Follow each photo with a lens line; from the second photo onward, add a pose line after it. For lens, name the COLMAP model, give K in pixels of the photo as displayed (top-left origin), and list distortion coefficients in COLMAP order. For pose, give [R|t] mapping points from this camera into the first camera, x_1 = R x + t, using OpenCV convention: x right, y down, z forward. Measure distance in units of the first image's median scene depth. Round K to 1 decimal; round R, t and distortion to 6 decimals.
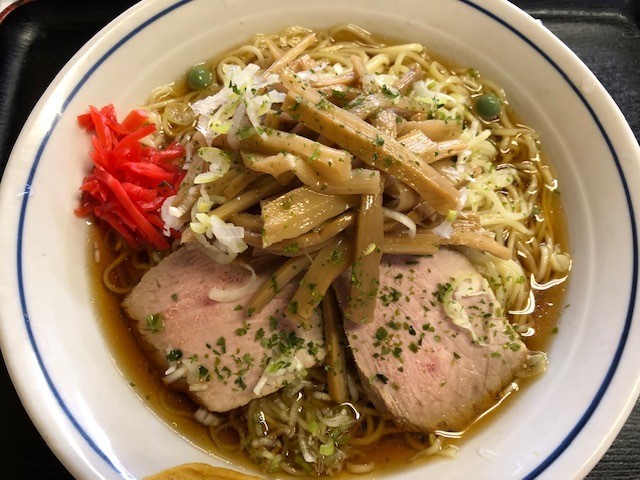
lens RADIAL K [[543.1, 0, 323.5], [0, 543.1, 235.8], [0, 0, 1]] dist [0.052844, -0.099170]
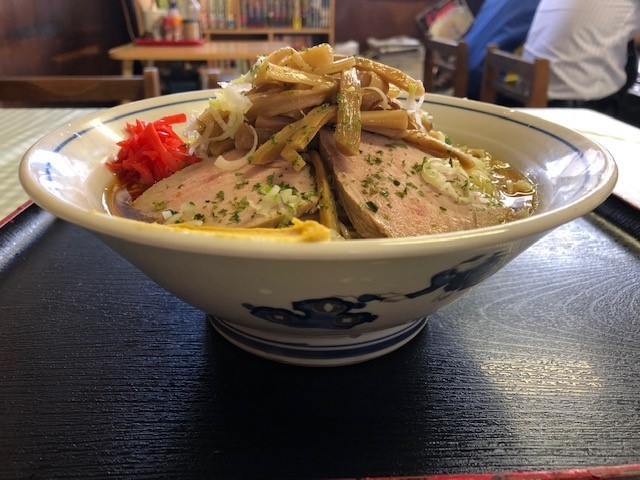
lens RADIAL K [[543.1, 0, 315.7], [0, 543.1, 238.1], [0, 0, 1]] dist [0.052844, -0.099170]
pose [[0.999922, -0.011917, 0.003841, -0.004836], [0.011118, 0.703978, -0.710134, 1.019728], [0.005759, 0.710121, 0.704056, 0.307090]]
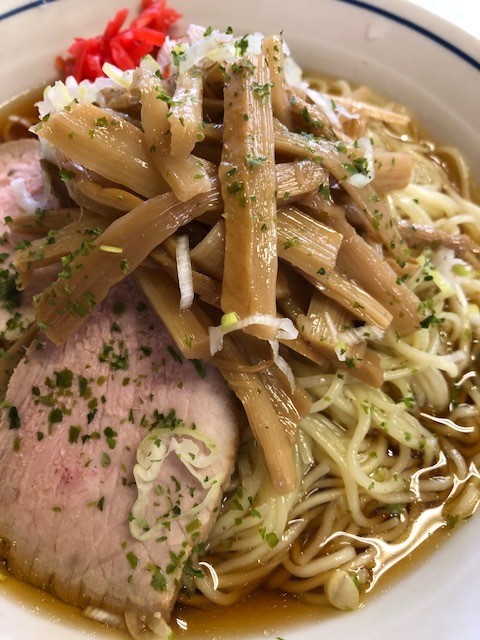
lens RADIAL K [[543.1, 0, 234.7], [0, 543.1, 322.4], [0, 0, 1]] dist [0.052844, -0.099170]
pose [[0.541725, 0.741774, -0.395356, 0.430933], [-0.793386, 0.606581, 0.050965, -0.065462], [0.277620, 0.286061, 0.917113, 0.405307]]
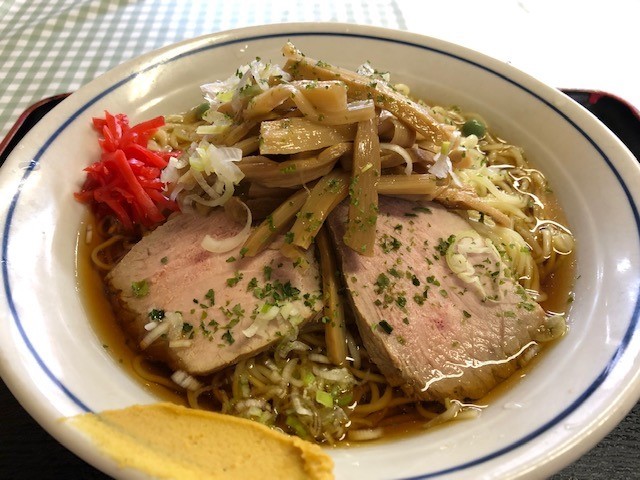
lens RADIAL K [[543.1, 0, 322.4], [0, 543.1, 235.4], [0, 0, 1]] dist [0.052844, -0.099170]
pose [[0.999993, 0.001299, 0.003427, -0.000611], [0.000183, 0.916180, -0.400767, 0.473324], [-0.003660, 0.400765, 0.916174, 0.114567]]
